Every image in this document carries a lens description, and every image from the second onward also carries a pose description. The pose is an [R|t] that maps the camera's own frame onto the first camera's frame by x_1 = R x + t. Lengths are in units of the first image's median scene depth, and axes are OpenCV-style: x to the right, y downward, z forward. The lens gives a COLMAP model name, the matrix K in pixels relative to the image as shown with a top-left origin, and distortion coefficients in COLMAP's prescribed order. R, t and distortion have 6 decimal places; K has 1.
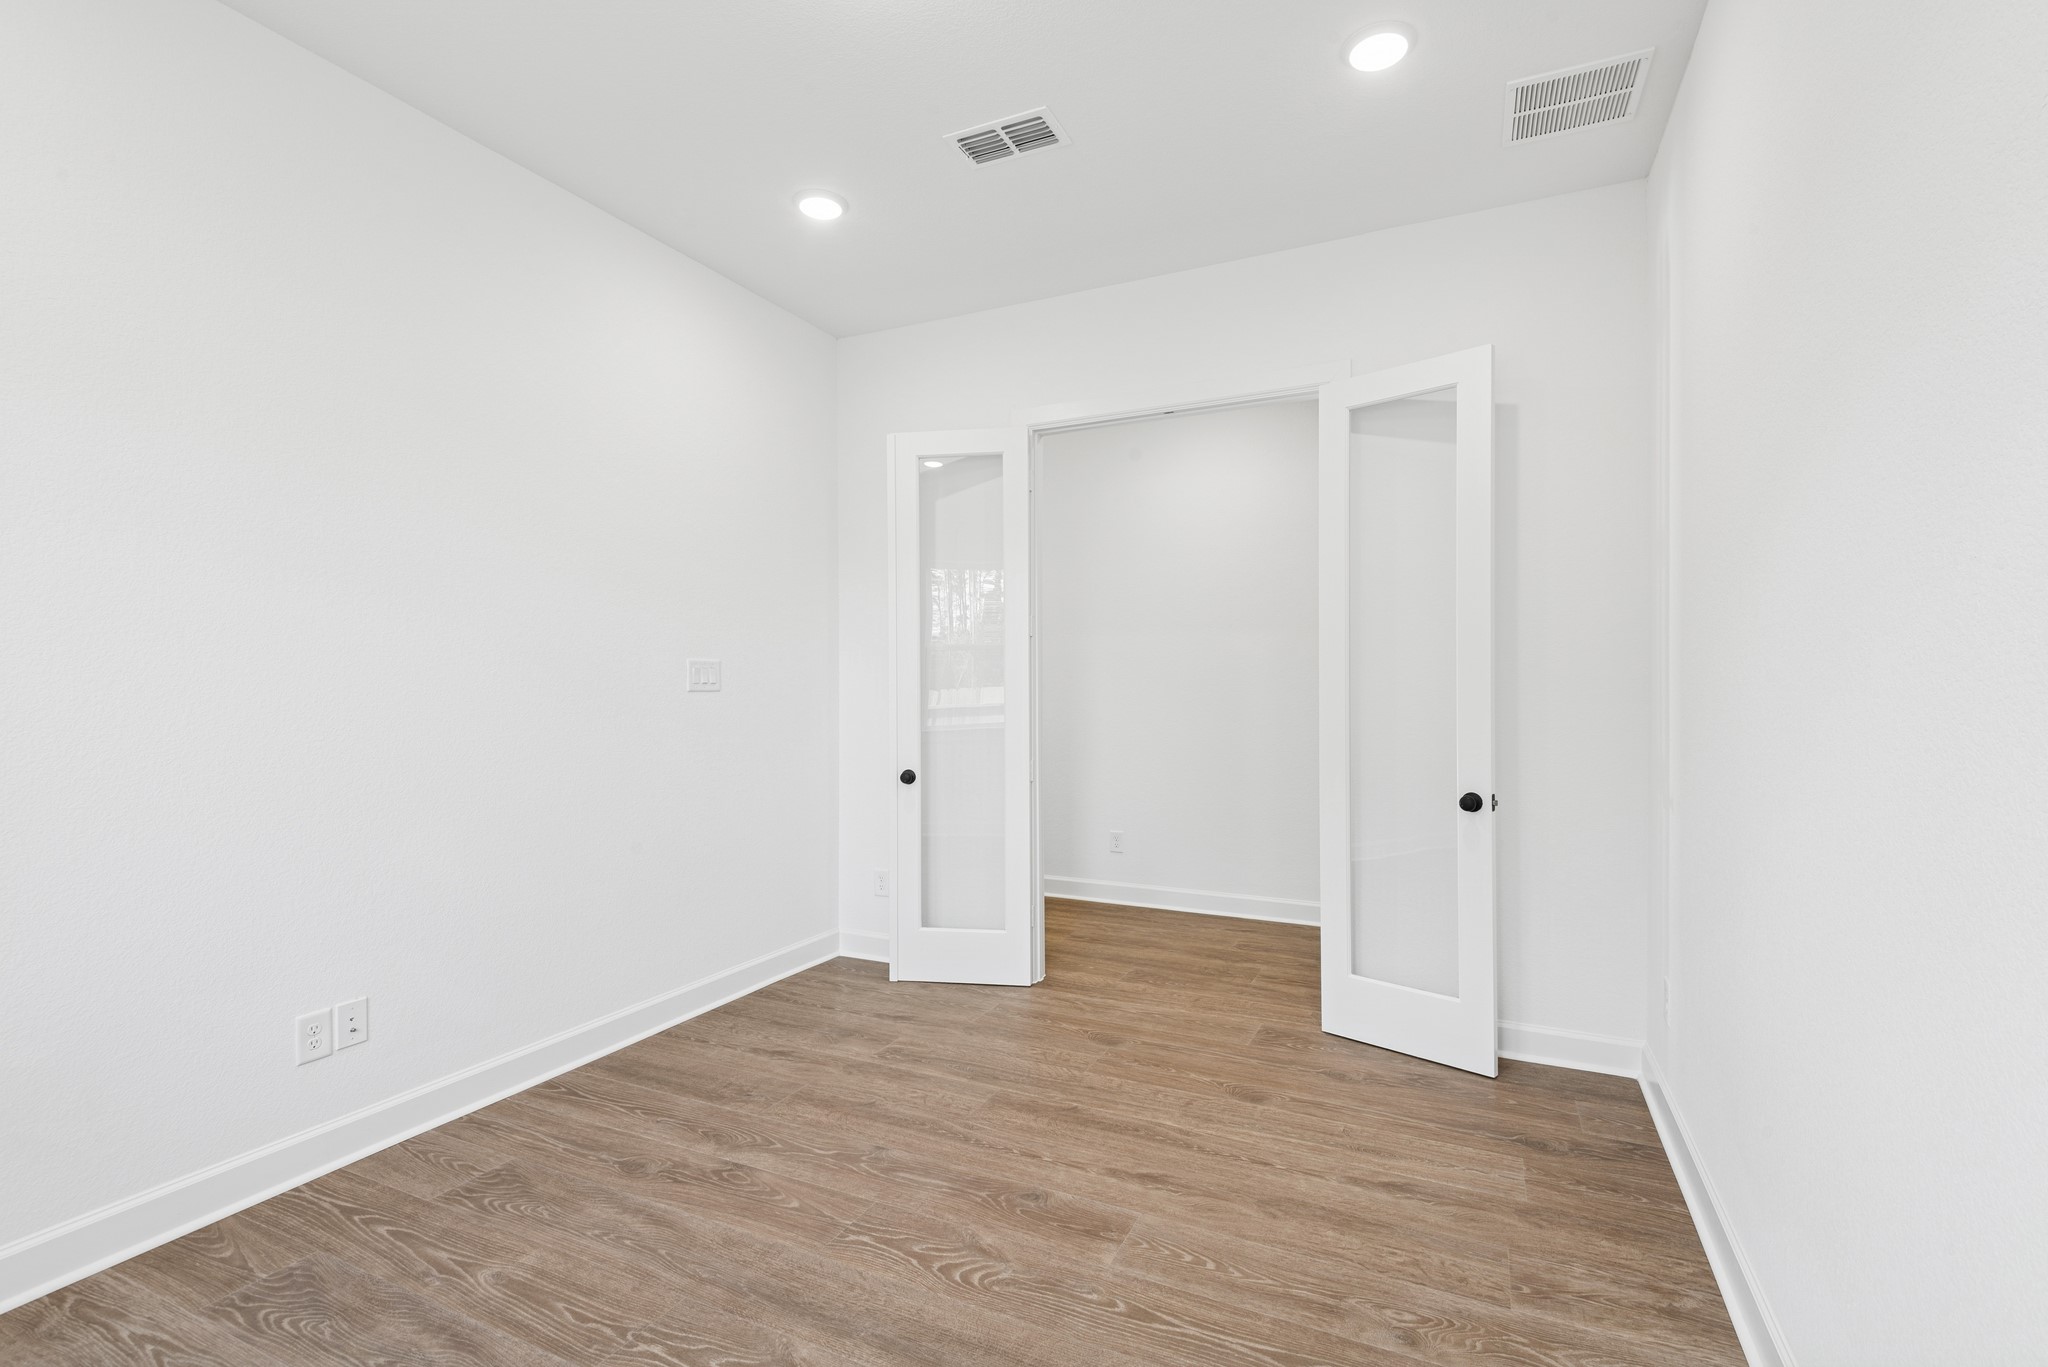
lens RADIAL K [[928.0, 0, 1020.8], [0, 928.0, 687.0], [0, 0, 1]] dist [0.020515, -0.010599]
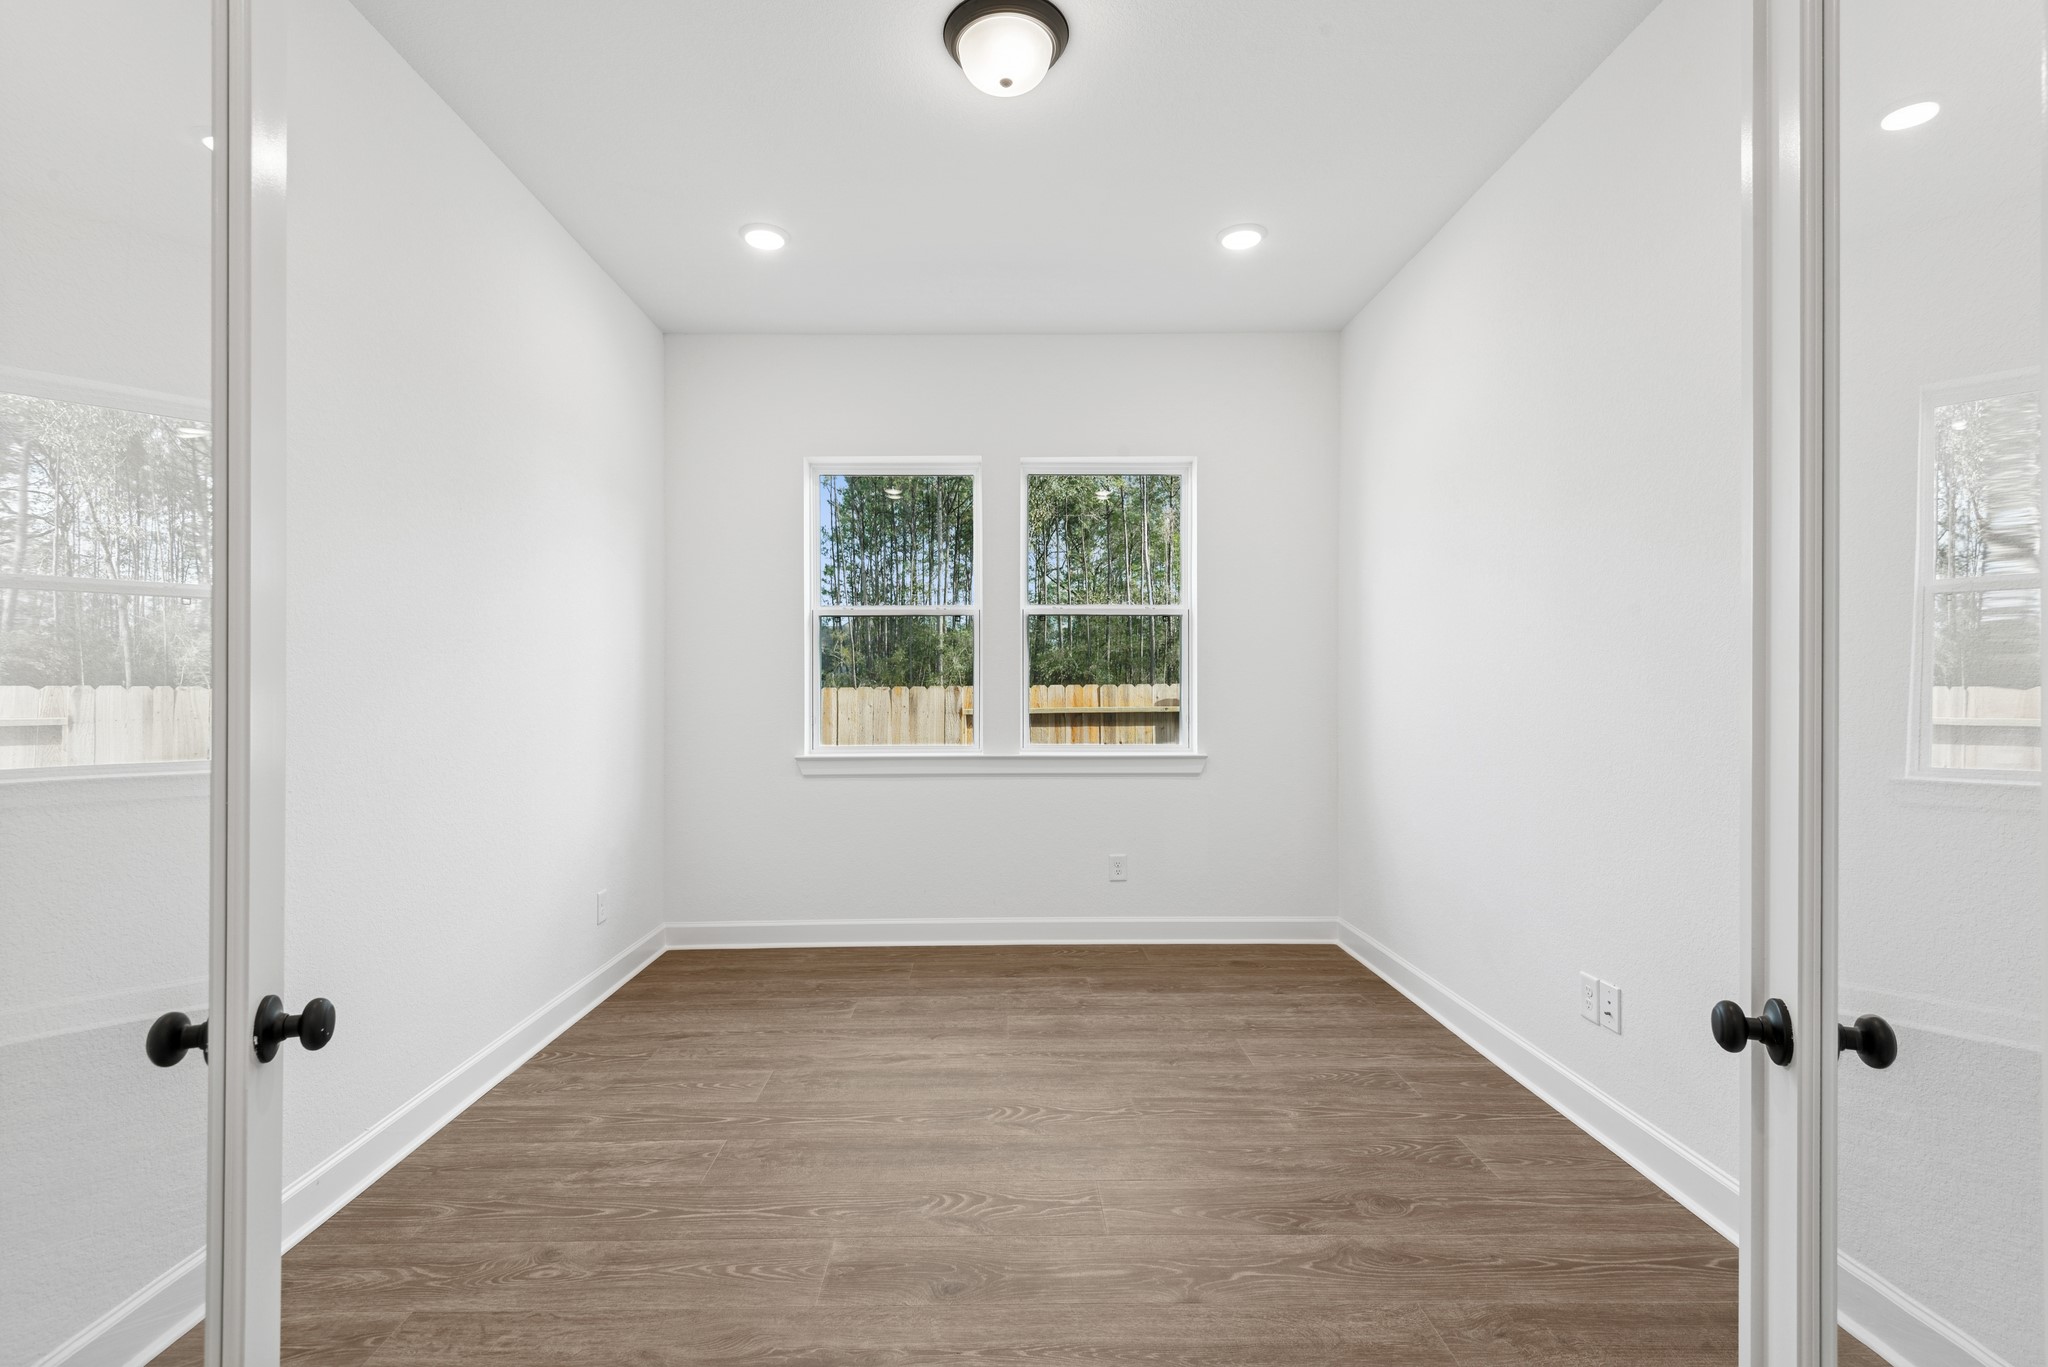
lens RADIAL K [[928.0, 0, 1011.2], [0, 928.0, 684.0], [0, 0, 1]] dist [0.020515, -0.010599]
pose [[-0.889317, 0.001110, -0.457290, 0.377516], [0.001740, 0.999998, -0.000956, 0.017801], [0.457288, -0.001646, -0.889317, 1.944754]]
